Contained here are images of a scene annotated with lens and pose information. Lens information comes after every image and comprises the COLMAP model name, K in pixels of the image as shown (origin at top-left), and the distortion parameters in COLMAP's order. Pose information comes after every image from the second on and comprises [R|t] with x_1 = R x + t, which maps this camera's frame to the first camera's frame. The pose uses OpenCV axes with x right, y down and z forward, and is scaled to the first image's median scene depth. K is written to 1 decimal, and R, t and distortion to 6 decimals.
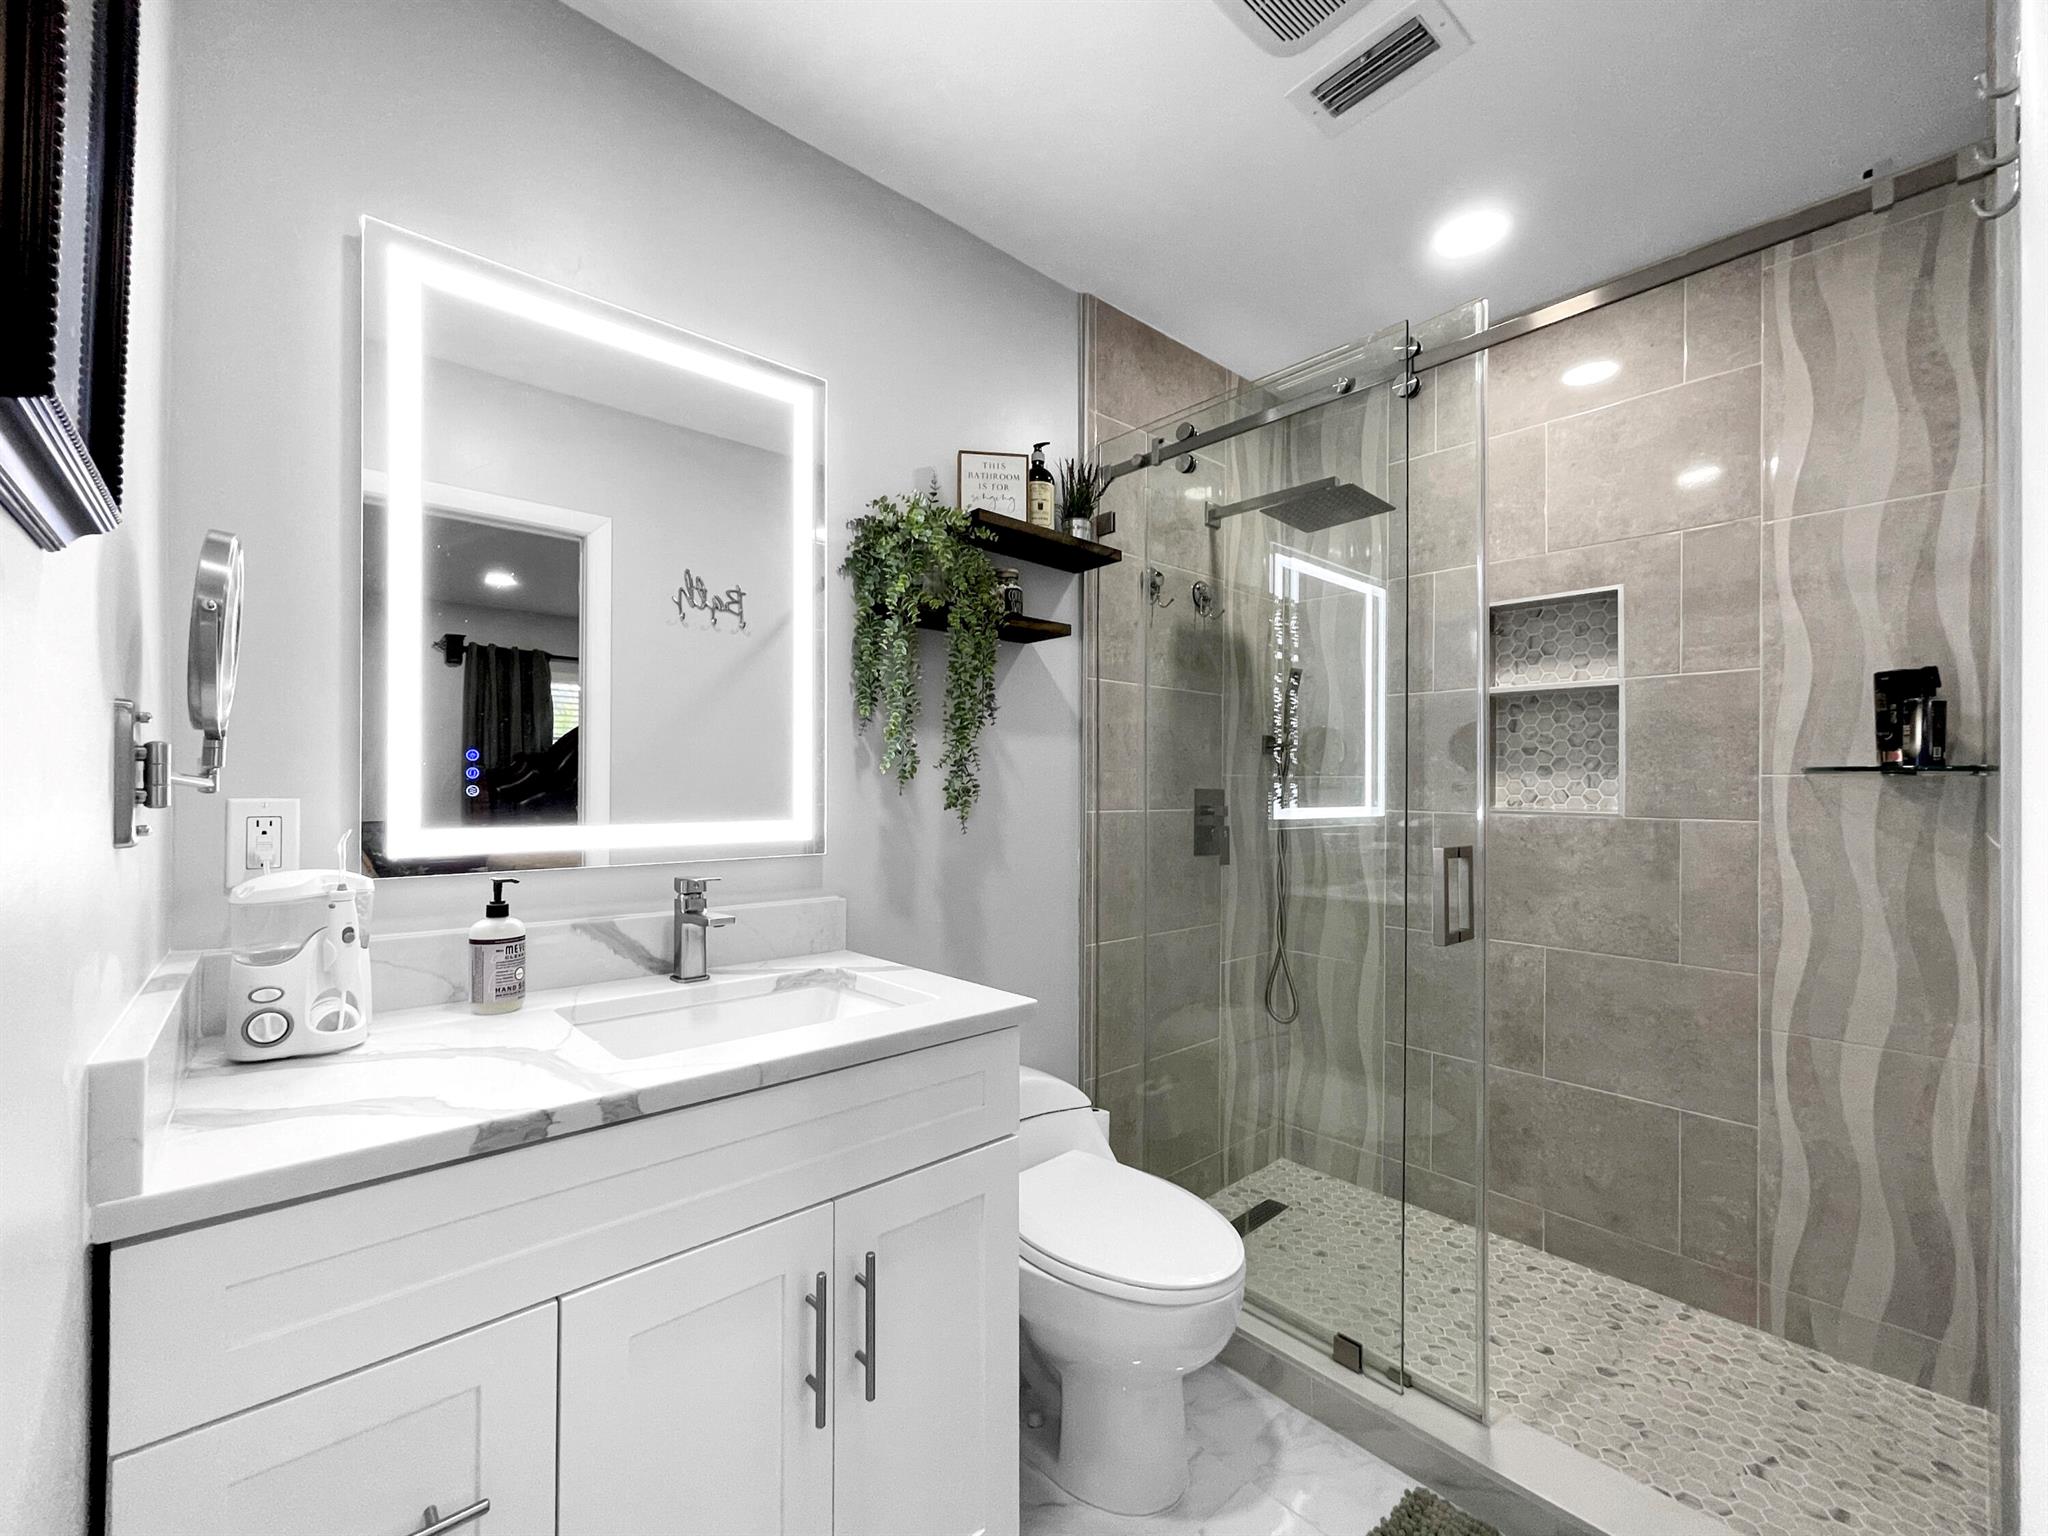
lens RADIAL K [[827.7, 0, 1021.7], [0, 827.7, 768.2], [0, 0, 1]] dist [-0.001570, 0.000567]
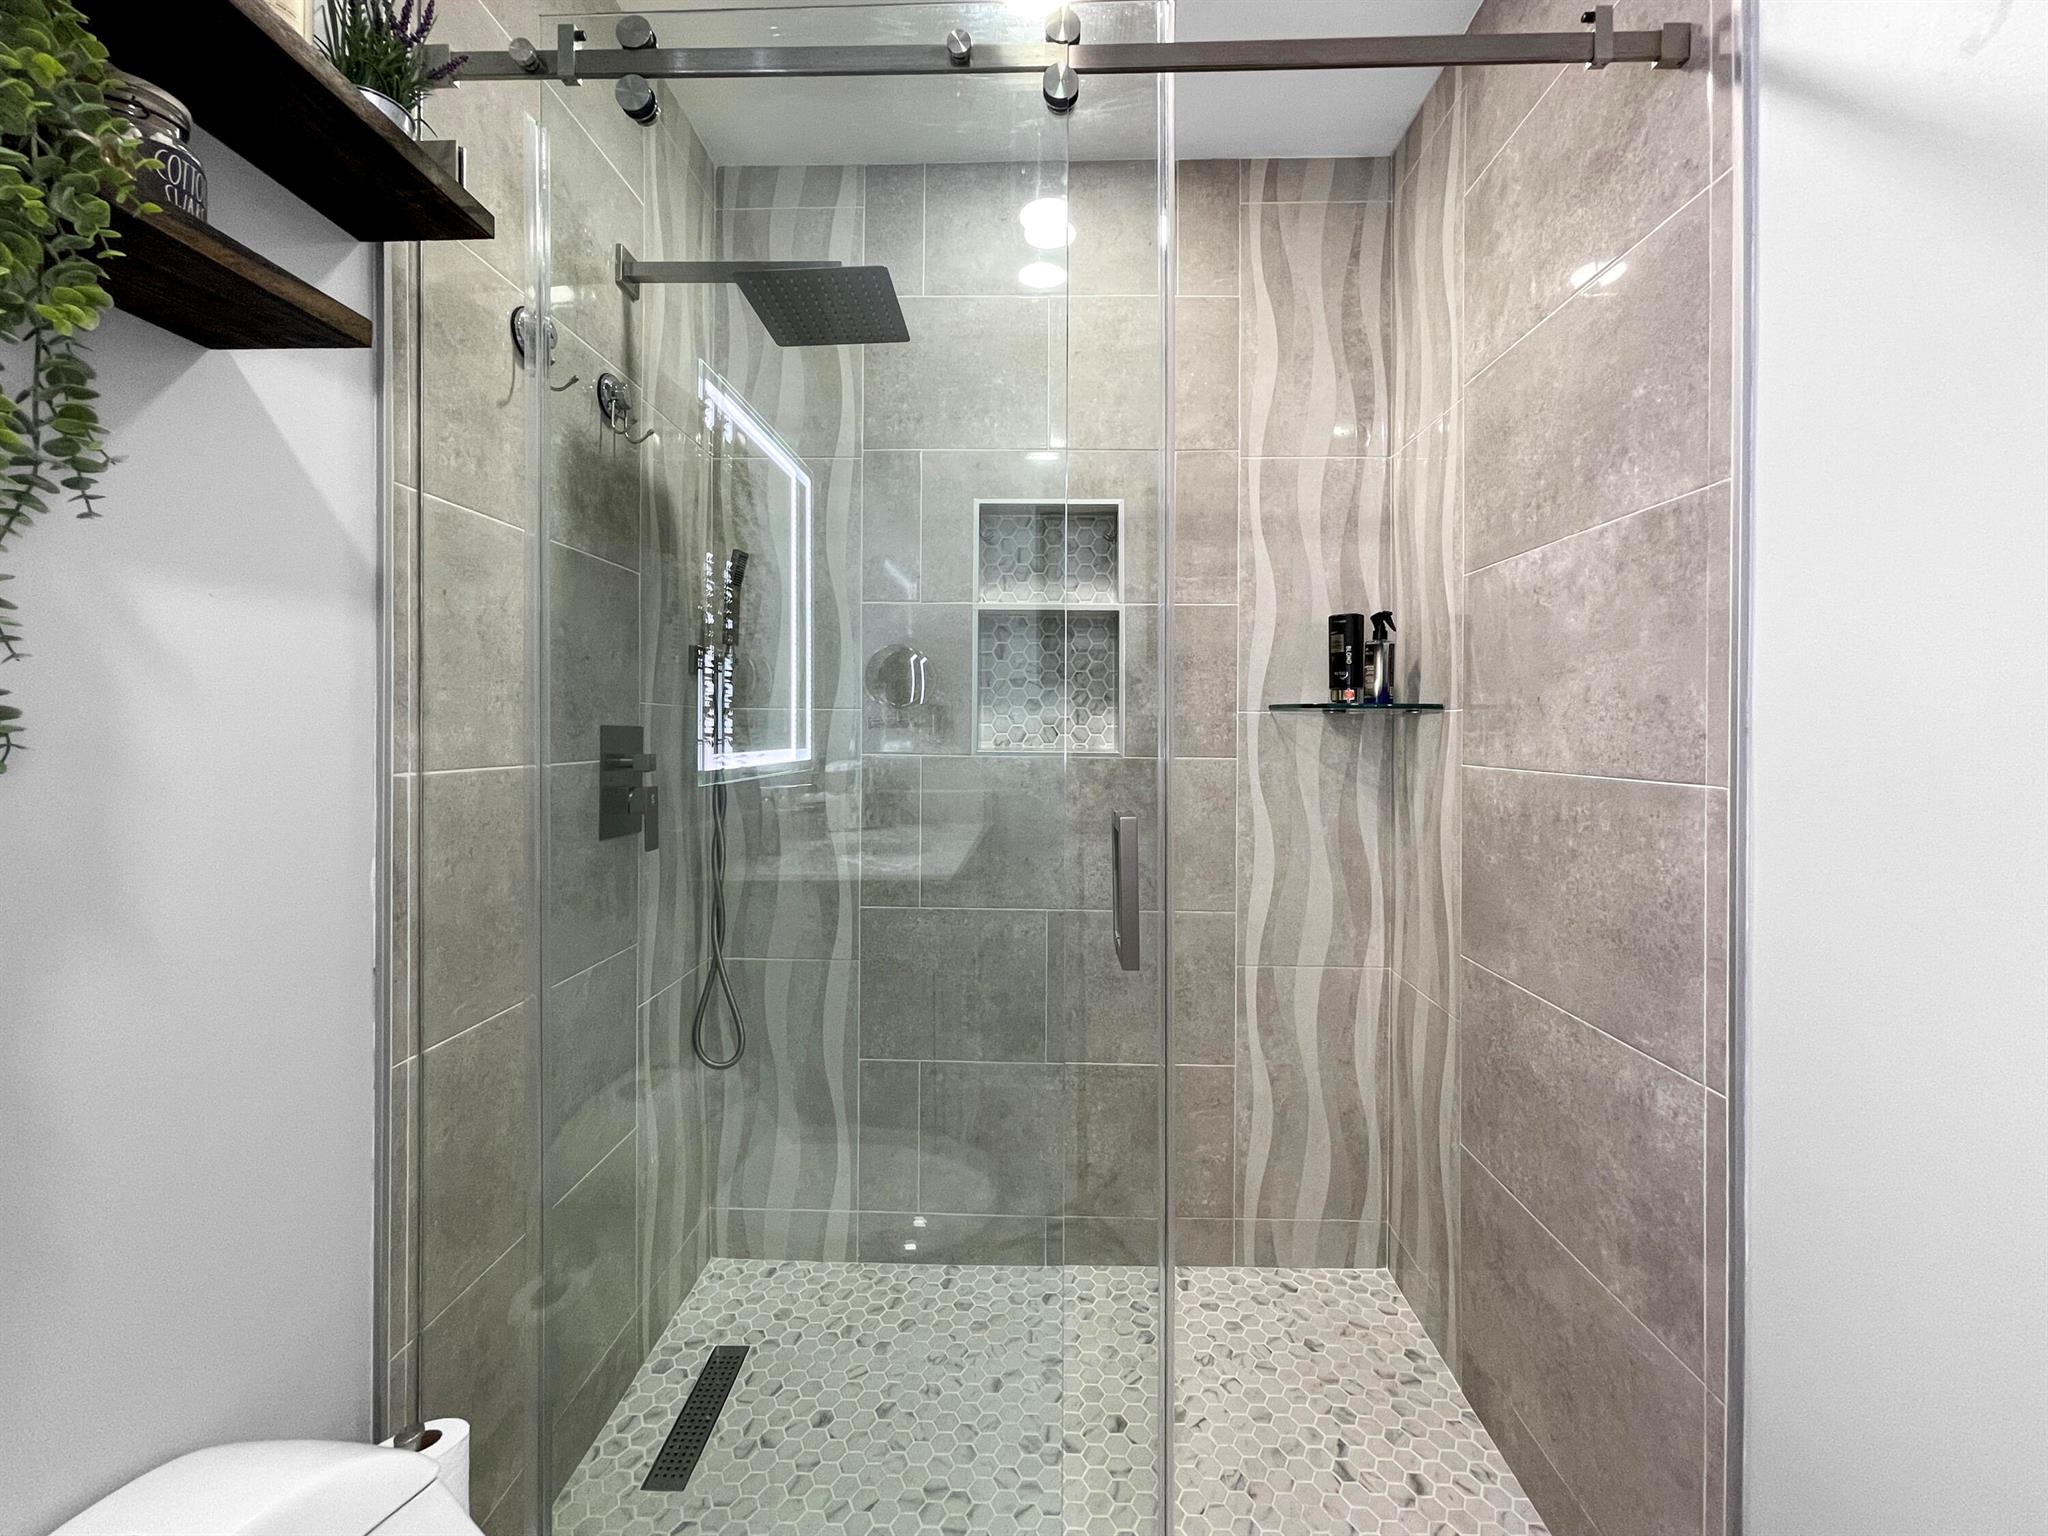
lens RADIAL K [[843.0, 0, 1019.0], [0, 843.0, 732.8], [0, 0, 1]] dist [-0.002002, 0.000125]
pose [[0.693069, -0.005823, 0.720848, -0.017095], [-0.018844, 0.999479, 0.026191, 0.010523], [-0.720625, -0.031736, 0.692598, 0.436430]]
